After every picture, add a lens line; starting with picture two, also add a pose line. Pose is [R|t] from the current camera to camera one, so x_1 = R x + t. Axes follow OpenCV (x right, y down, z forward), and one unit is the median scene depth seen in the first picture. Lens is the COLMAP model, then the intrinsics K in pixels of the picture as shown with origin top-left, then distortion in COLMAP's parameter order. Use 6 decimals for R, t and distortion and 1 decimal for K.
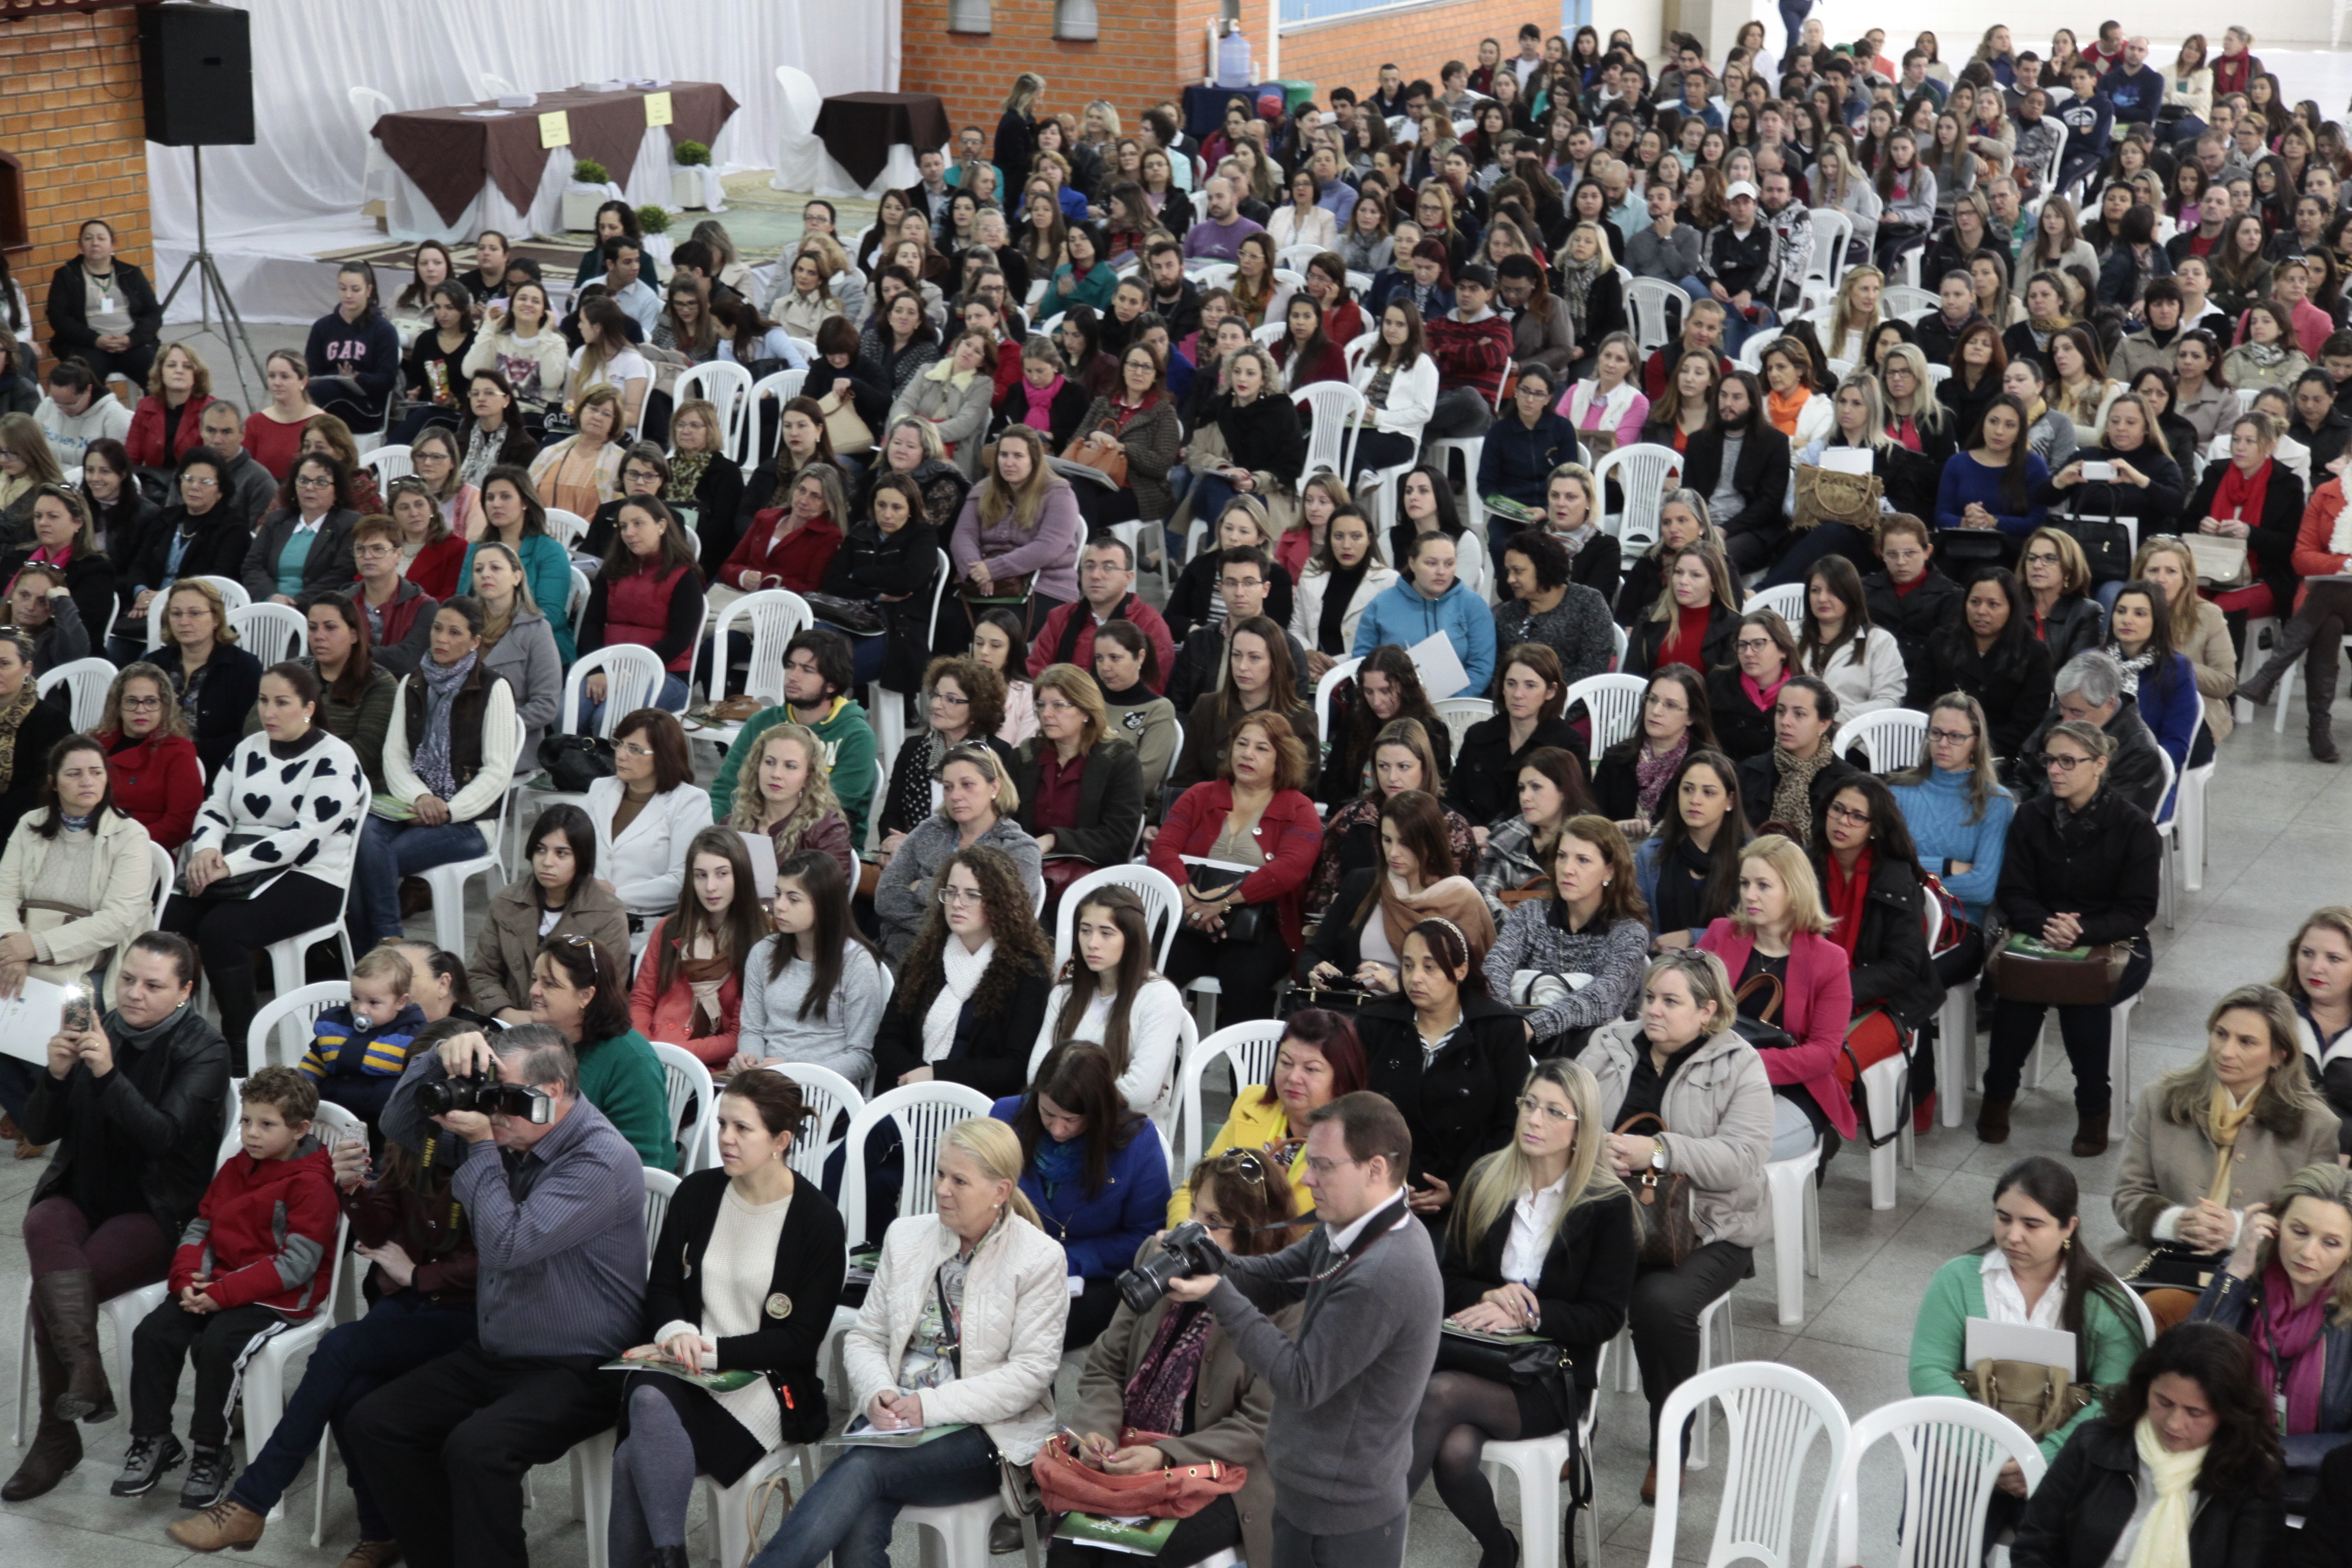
lens RADIAL K [[4435.8, 0, 1187.9], [0, 4435.8, 747.6], [0, 0, 1]] dist [0.324391, 0.000000]
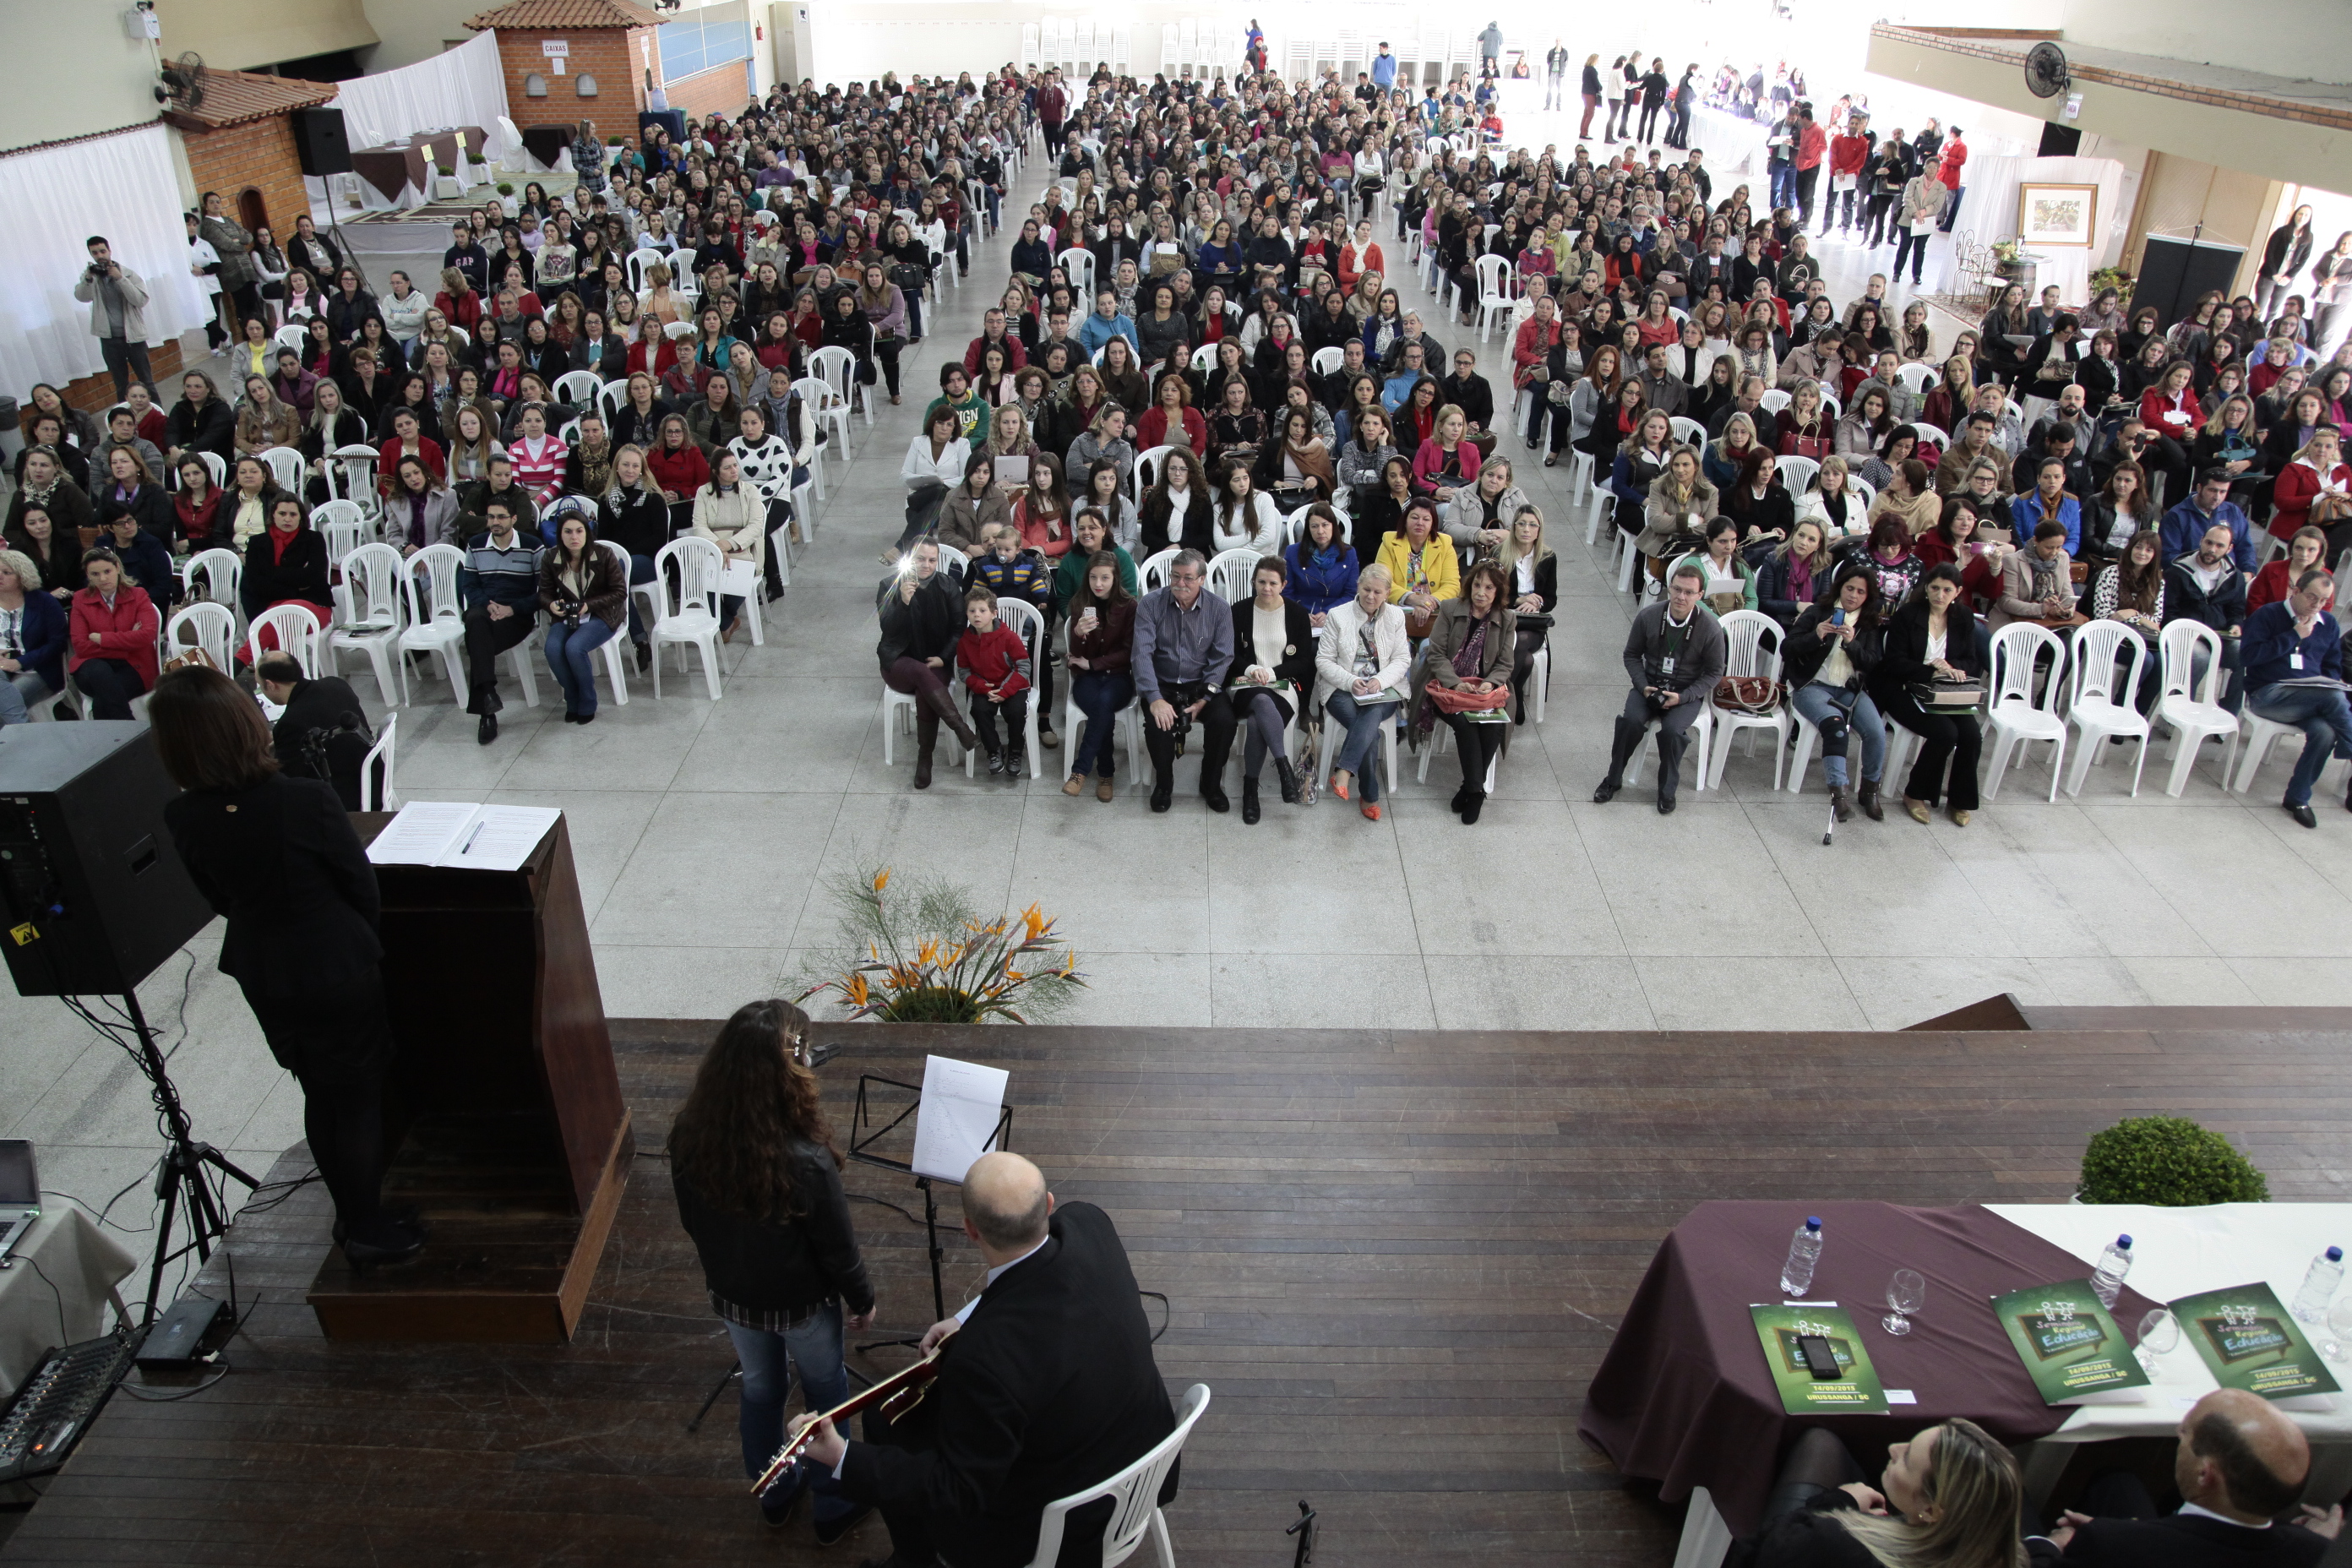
lens RADIAL K [[1623.8, 0, 1177.5], [0, 1623.8, 797.6], [0, 0, 1]] dist [-0.101459, 0.053039]
pose [[0.901309, -0.211535, 0.378014, -0.352079], [0.102355, 0.951946, 0.288657, -0.041460], [-0.420910, -0.221478, 0.879649, 0.173394]]
